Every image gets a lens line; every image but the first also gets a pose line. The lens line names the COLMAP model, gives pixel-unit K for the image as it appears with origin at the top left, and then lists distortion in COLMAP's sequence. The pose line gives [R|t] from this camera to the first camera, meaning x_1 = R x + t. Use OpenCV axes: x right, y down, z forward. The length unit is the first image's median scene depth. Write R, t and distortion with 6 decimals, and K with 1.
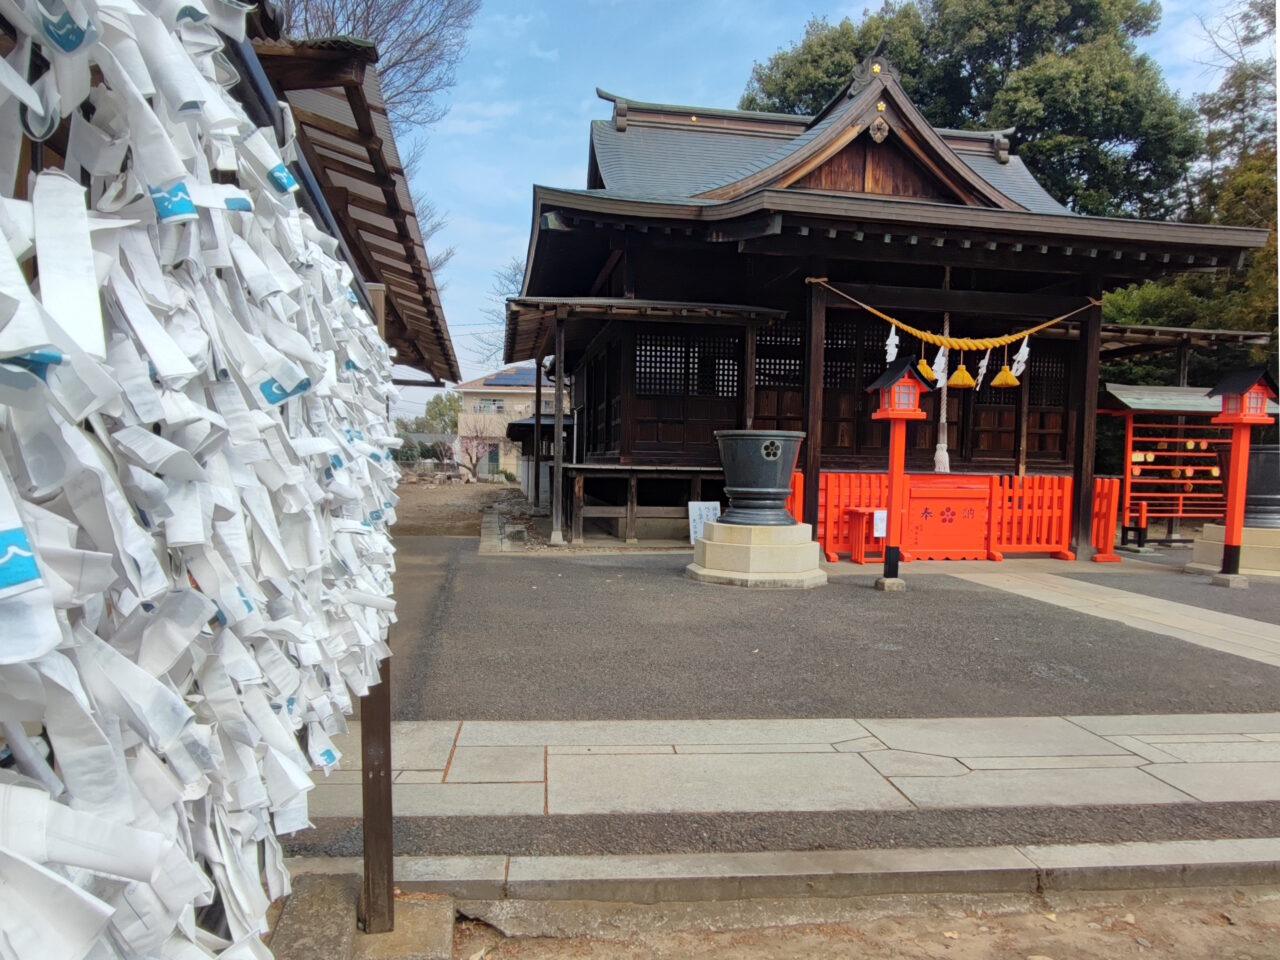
lens RADIAL K [[779.6, 0, 637.8], [0, 779.6, 503.5], [0, 0, 1]] dist [-0.031502, 0.002528]
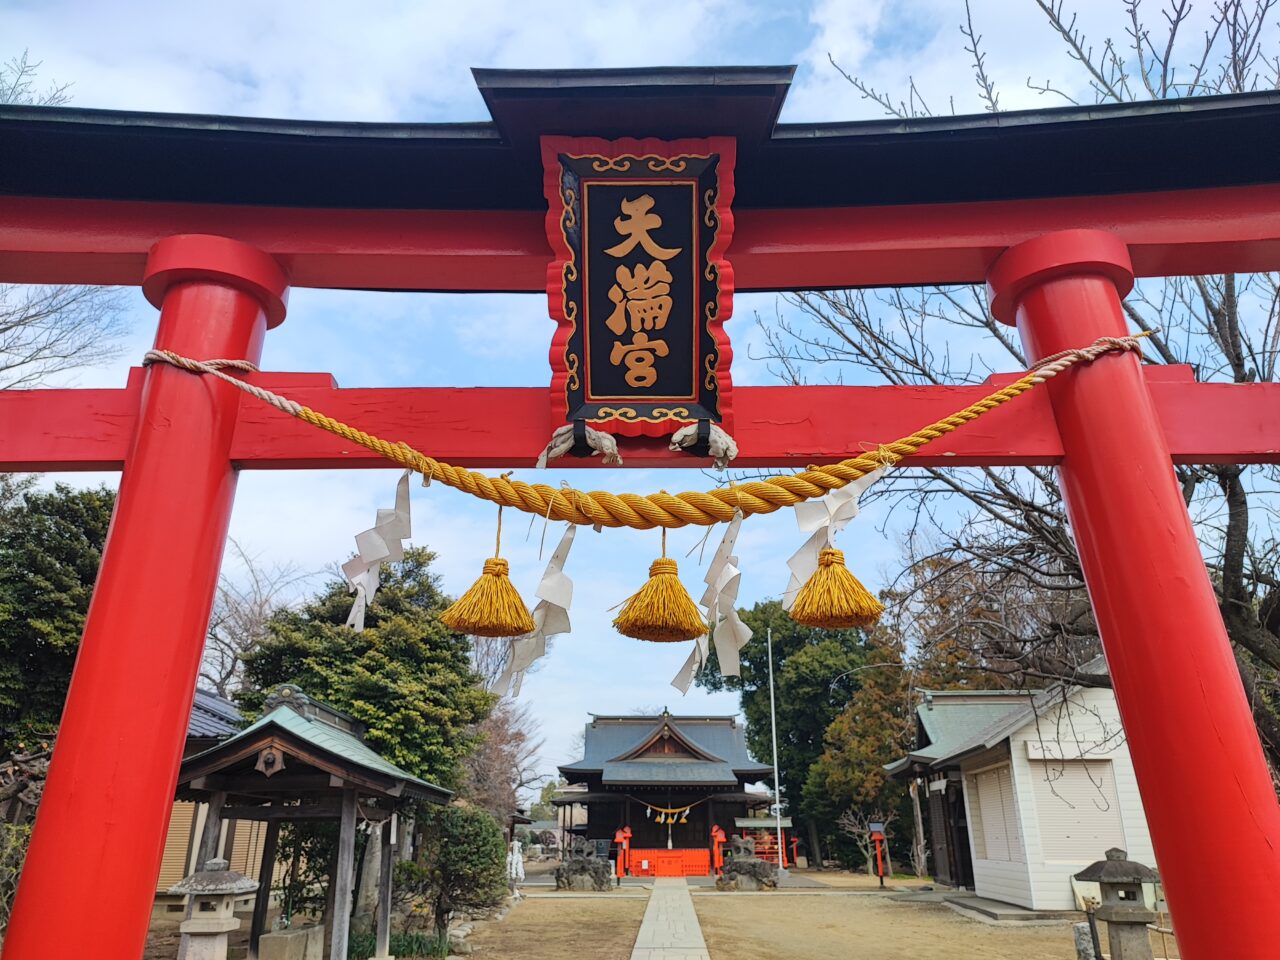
lens RADIAL K [[907.4, 0, 640.0], [0, 907.4, 480.0], [0, 0, 1]] dist [0.013556, 0.001557]
pose [[0.985763, -0.075025, -0.150474, 0.993914], [0.004900, 0.907369, -0.420305, 0.170240], [0.168069, 0.413584, 0.894819, -3.325901]]
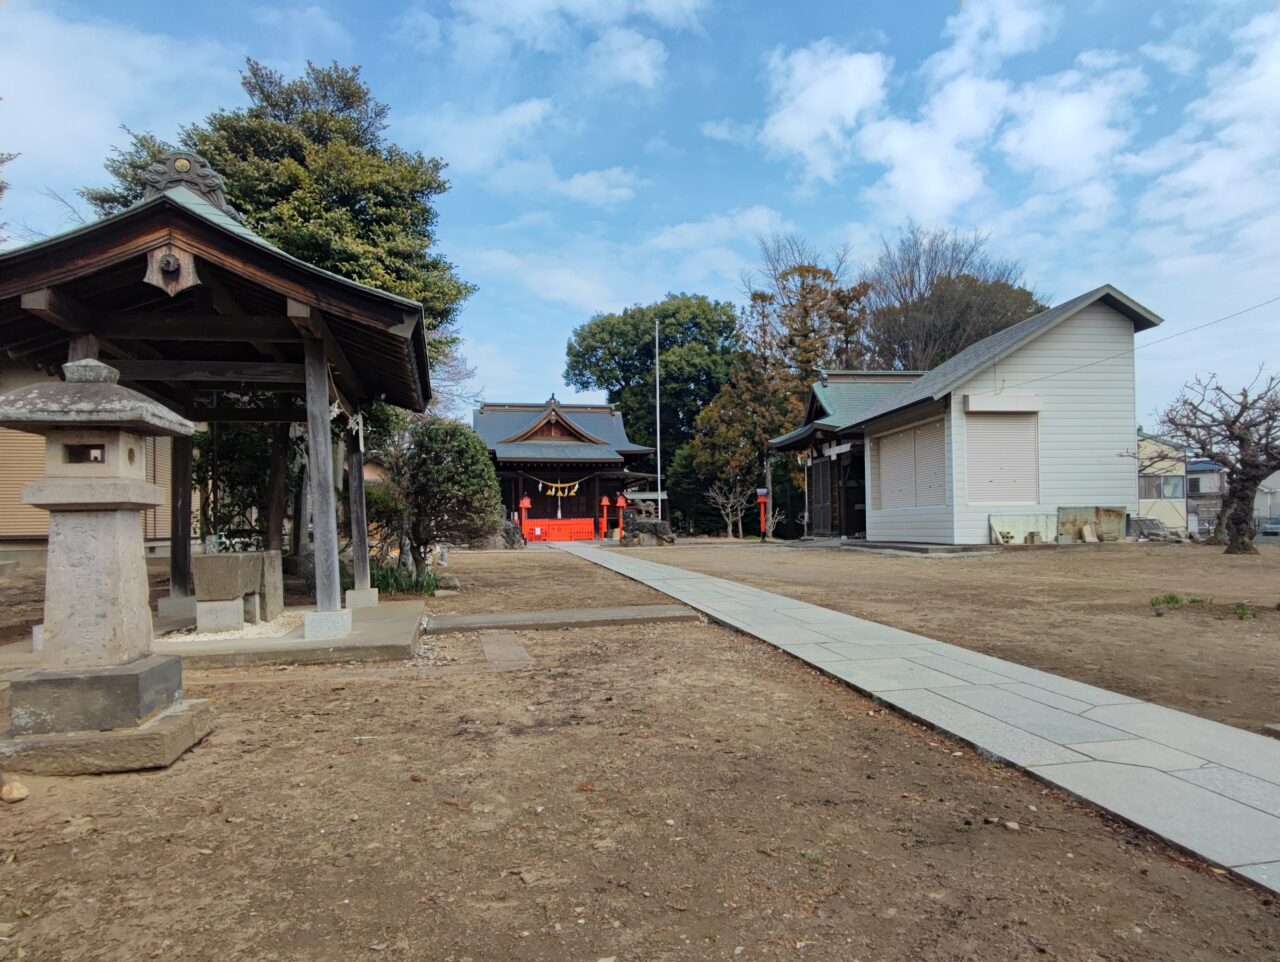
lens RADIAL K [[779.6, 0, 637.8], [0, 779.6, 504.5], [0, 0, 1]] dist [-0.031502, 0.002528]
pose [[0.999169, -0.029175, 0.028448, 0.669150], [0.031479, 0.995951, -0.084207, 0.224953], [-0.025876, 0.085032, 0.996042, -2.805652]]
